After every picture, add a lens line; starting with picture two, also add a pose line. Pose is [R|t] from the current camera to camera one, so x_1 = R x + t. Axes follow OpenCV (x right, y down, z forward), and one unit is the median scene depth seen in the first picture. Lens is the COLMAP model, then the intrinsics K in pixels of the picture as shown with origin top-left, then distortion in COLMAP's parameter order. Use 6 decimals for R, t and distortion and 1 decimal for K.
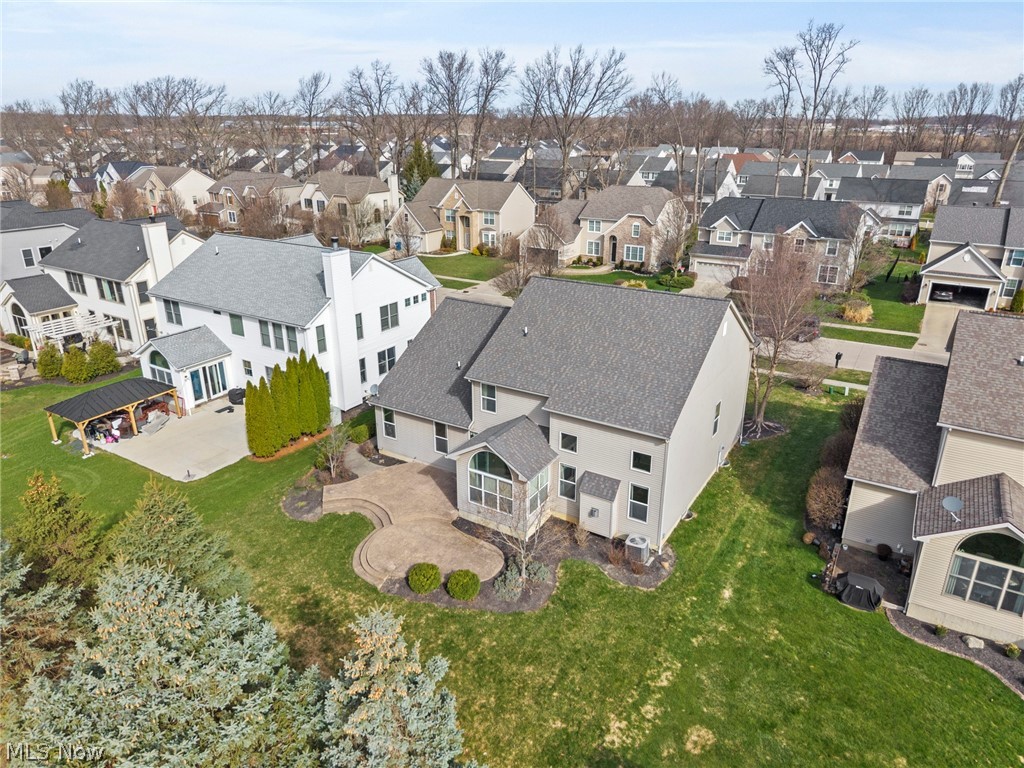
lens RADIAL K [[685.6, 0, 513.4], [0, 685.6, 384.4], [0, 0, 1]] dist [0.026048, -0.035428]
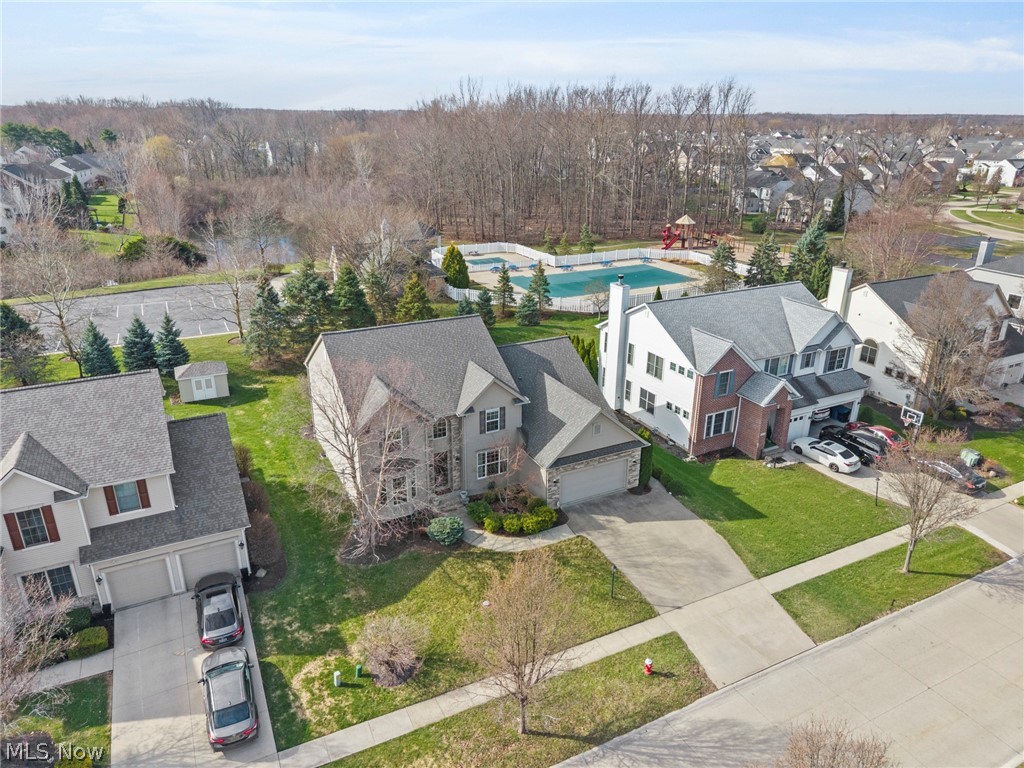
lens RADIAL K [[685.6, 0, 502.9], [0, 685.6, 374.9], [0, 0, 1]] dist [0.026048, -0.035428]
pose [[-0.521342, 0.303835, -0.797425, 0.780743], [-0.306621, 0.805362, 0.507322, -0.541951], [0.796358, 0.508996, -0.326707, 1.129120]]
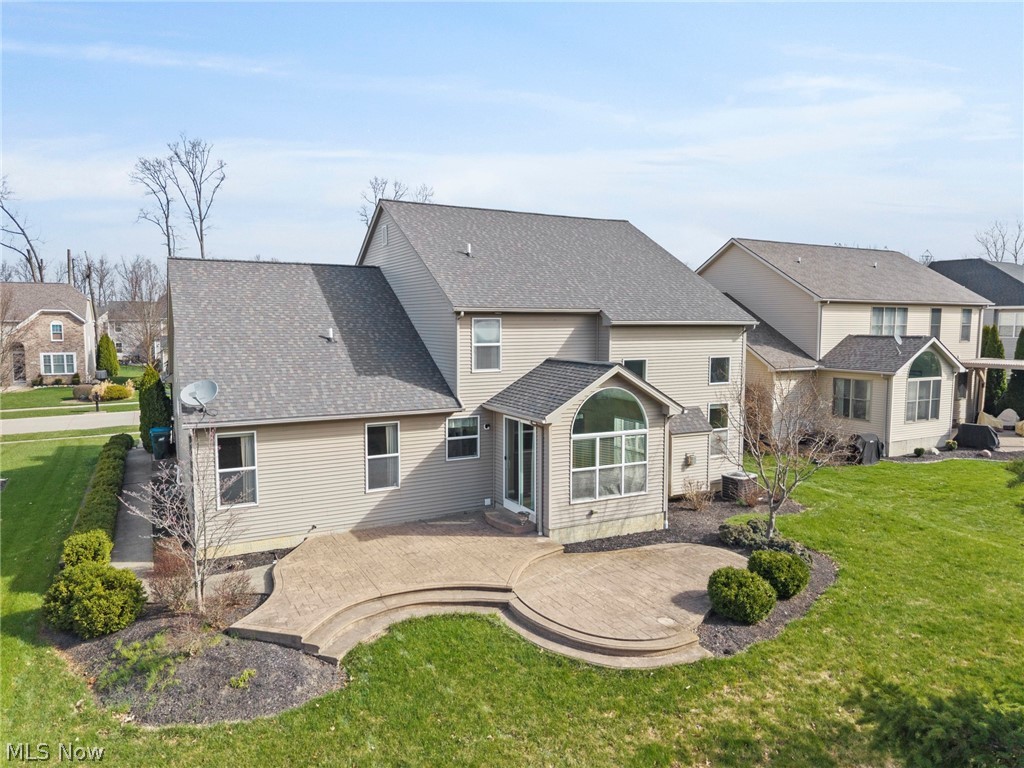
lens RADIAL K [[685.6, 0, 501.8], [0, 685.6, 380.3], [0, 0, 1]] dist [0.026048, -0.035428]
pose [[0.516452, -0.074296, 0.853087, -0.362319], [0.309065, 0.945251, -0.104783, 0.079059], [-0.798597, 0.317775, 0.511138, 0.494397]]
